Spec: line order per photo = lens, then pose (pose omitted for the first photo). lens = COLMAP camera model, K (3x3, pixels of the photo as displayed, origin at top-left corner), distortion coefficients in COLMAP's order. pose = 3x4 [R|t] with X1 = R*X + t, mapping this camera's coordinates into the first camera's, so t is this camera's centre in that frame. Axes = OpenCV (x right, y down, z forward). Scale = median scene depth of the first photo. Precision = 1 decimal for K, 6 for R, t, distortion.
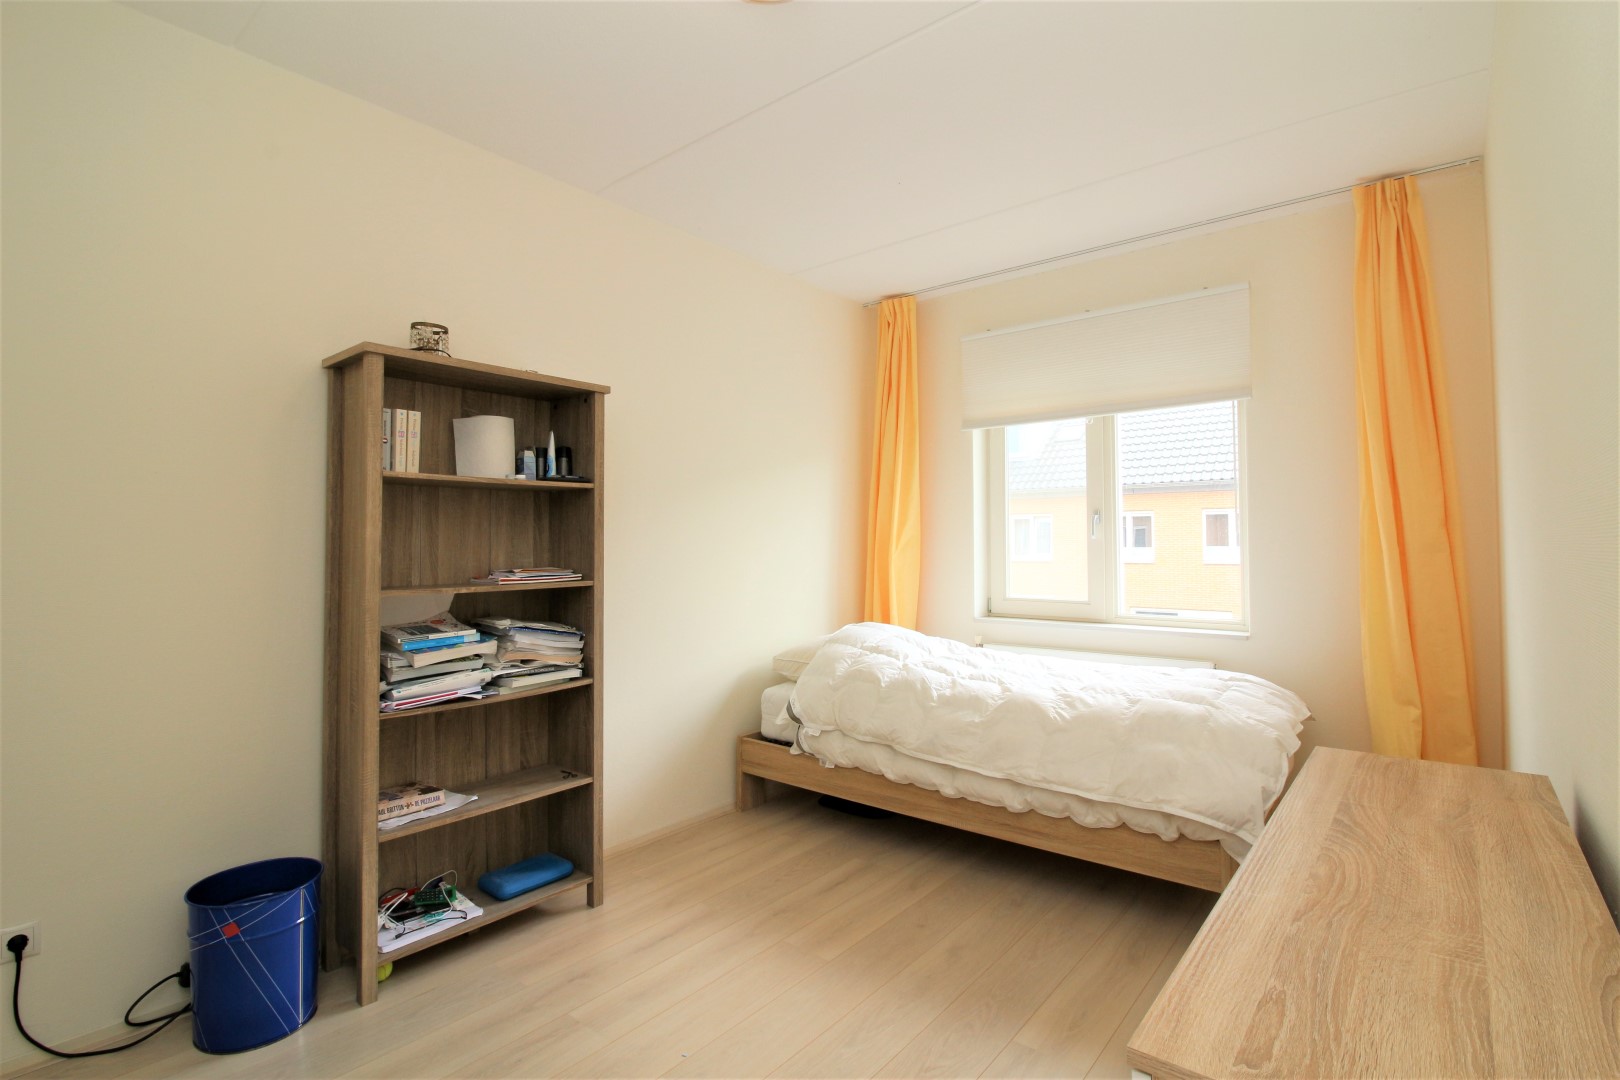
lens RADIAL K [[740.5, 0, 818.1], [0, 740.5, 520.2], [0, 0, 1]] dist [0.000724, -0.013662]
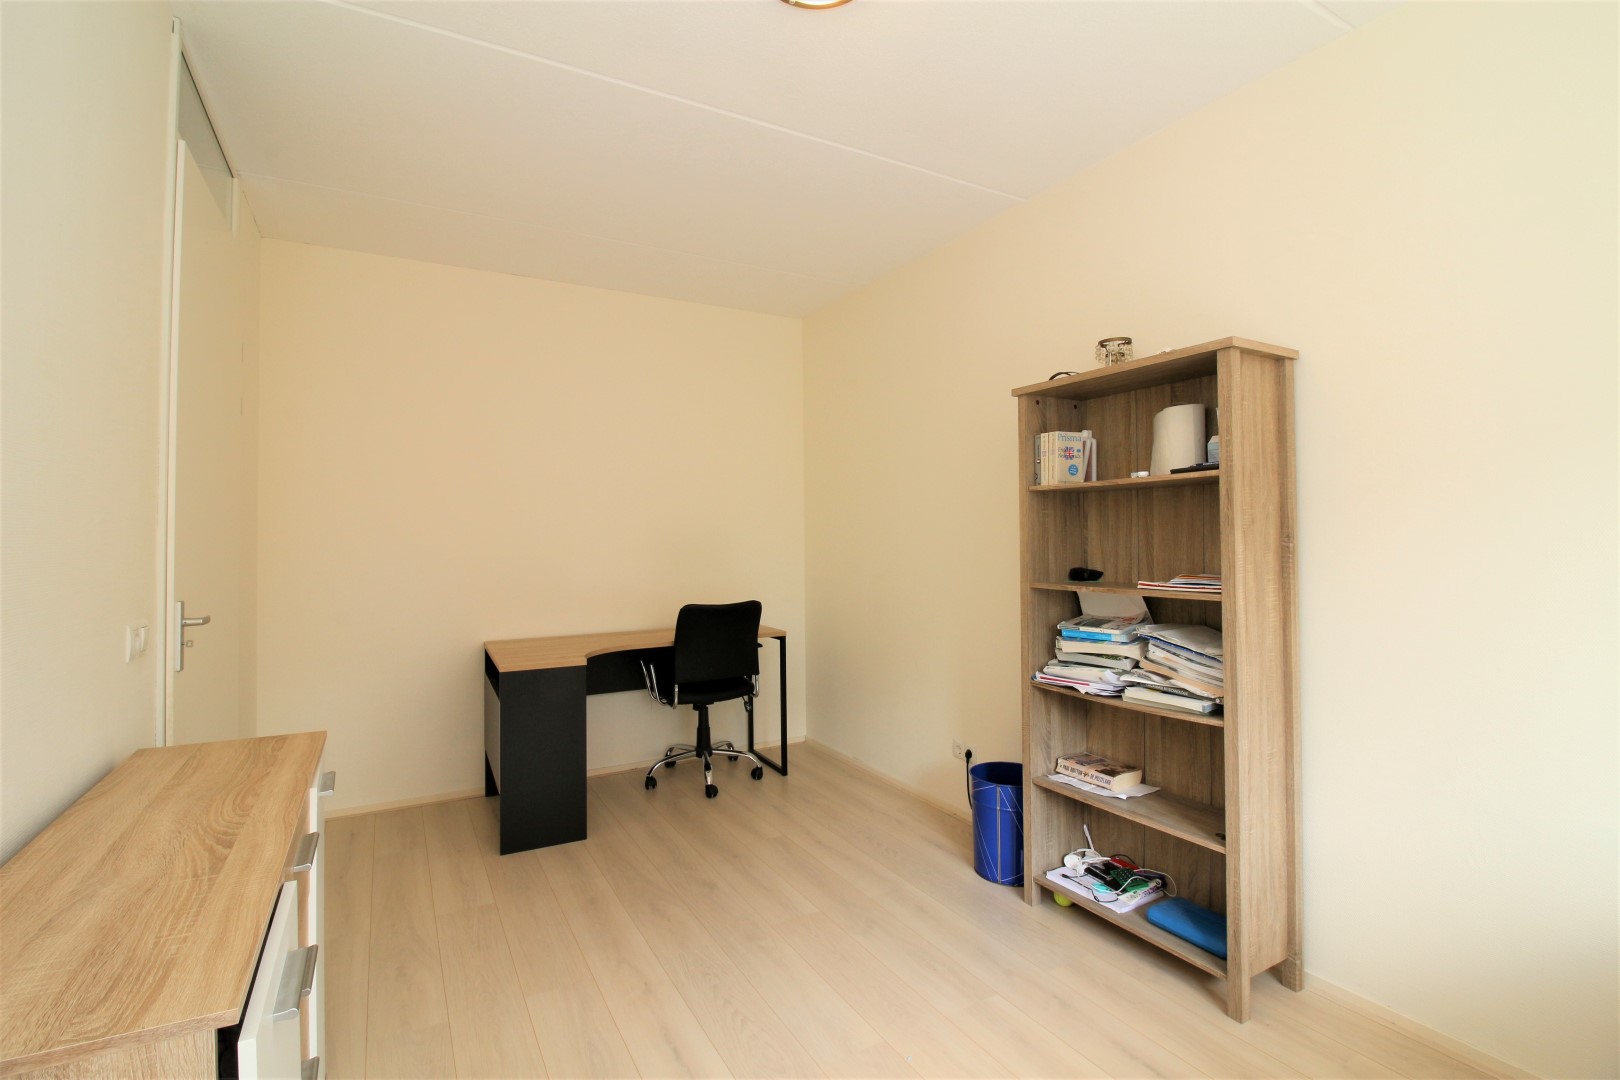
lens RADIAL K [[740.5, 0, 818.1], [0, 740.5, 520.2], [0, 0, 1]] dist [0.000724, -0.013662]
pose [[-0.340854, -0.012923, -0.940027, 0.644108], [0.039223, 0.998839, -0.027953, 0.010071], [0.939298, -0.046398, -0.339952, 0.988617]]
